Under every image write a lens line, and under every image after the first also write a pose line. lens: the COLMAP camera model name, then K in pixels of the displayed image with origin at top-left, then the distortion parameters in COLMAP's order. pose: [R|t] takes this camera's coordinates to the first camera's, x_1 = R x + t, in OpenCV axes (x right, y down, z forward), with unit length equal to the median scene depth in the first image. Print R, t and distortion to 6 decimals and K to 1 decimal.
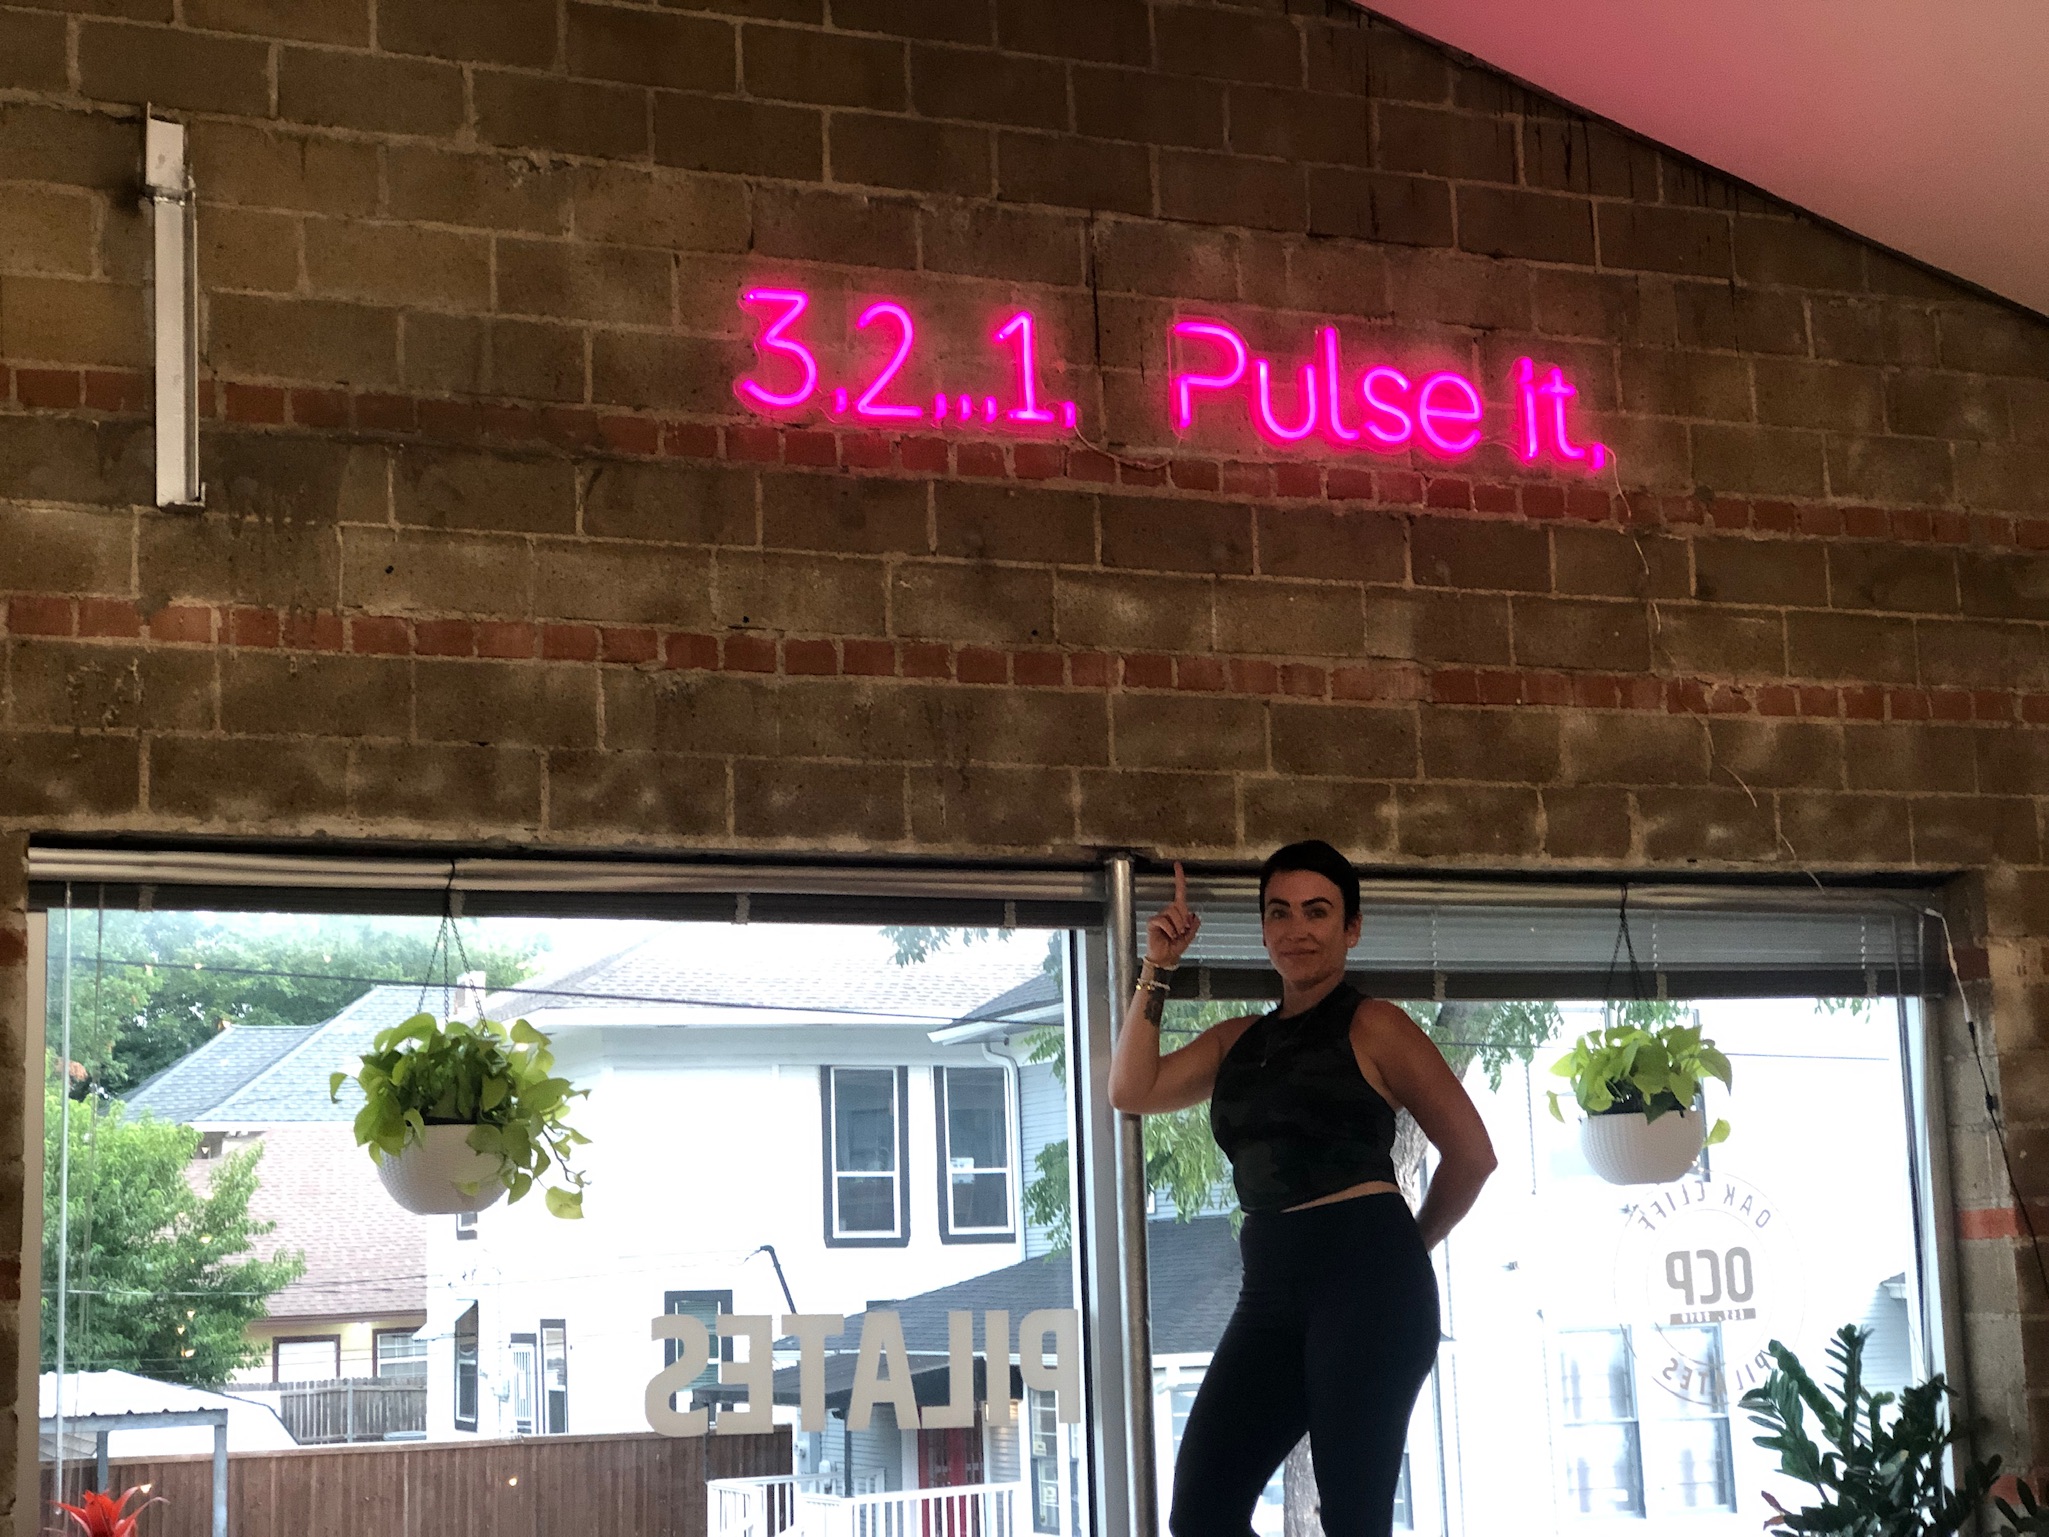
lens RADIAL K [[3371.7, 0, 975.2], [0, 3371.7, 766.1], [0, 0, 1]] dist [0.030140, 0.203547]
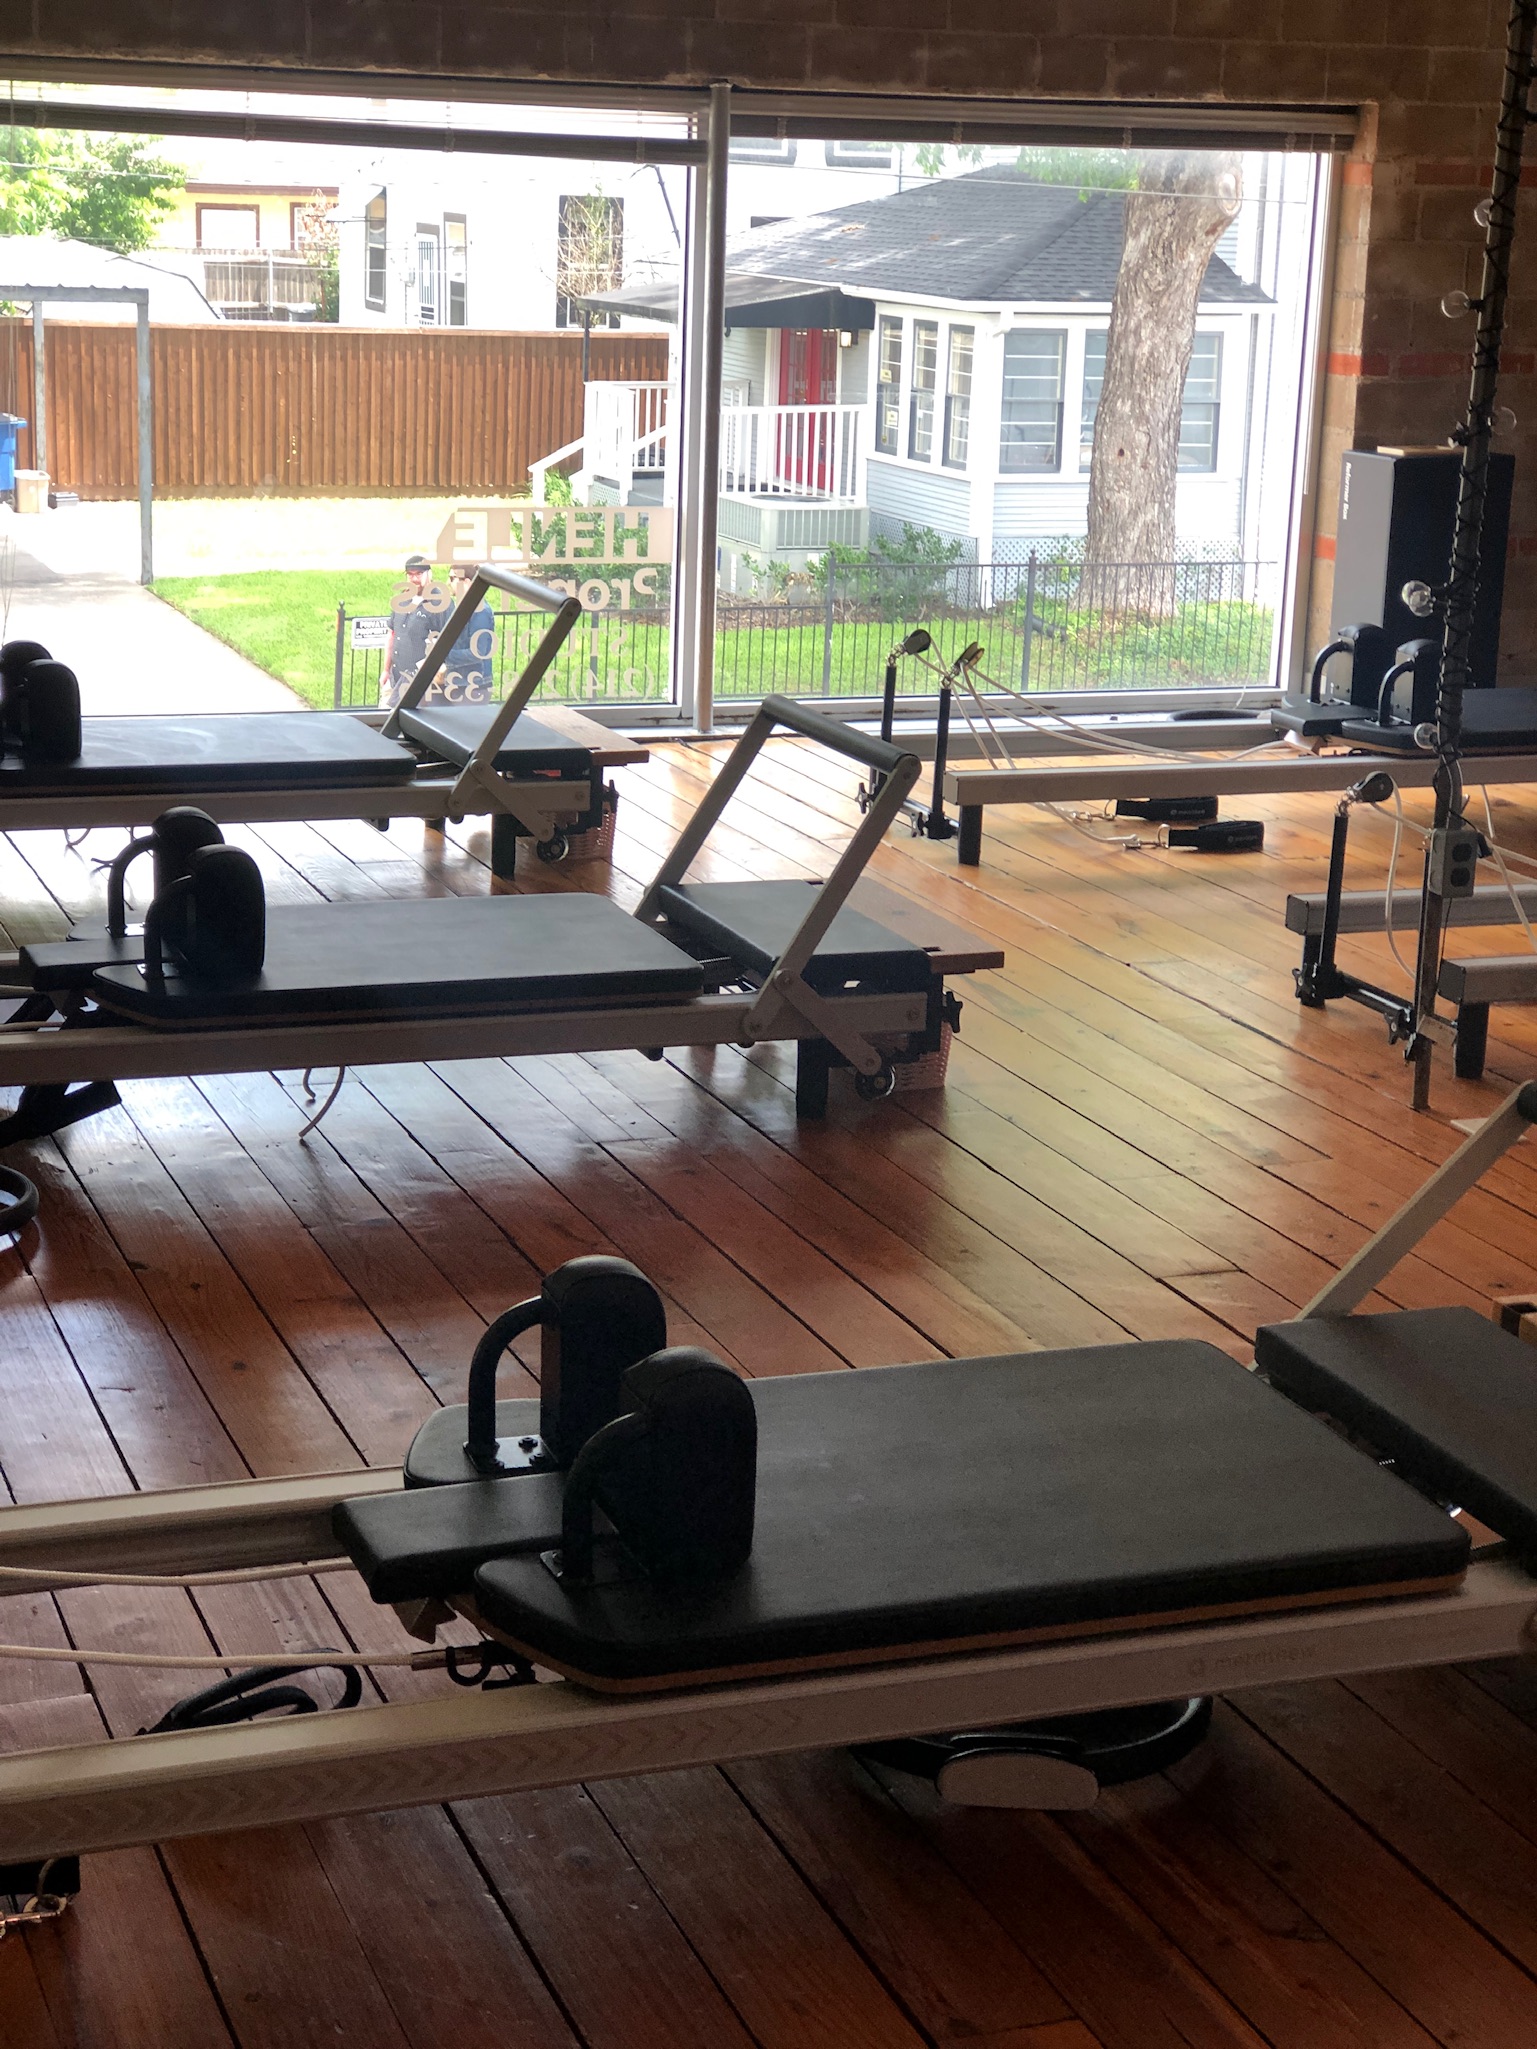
lens RADIAL K [[3371.7, 0, 768.5], [0, 3371.7, 1024.5], [0, 0, 1]] dist [0.030140, 0.203547]
pose [[0.996922, 0.074054, -0.025757, 0.114379], [-0.058016, 0.917706, 0.393001, -0.151181], [0.052741, -0.390297, 0.919177, -0.412358]]
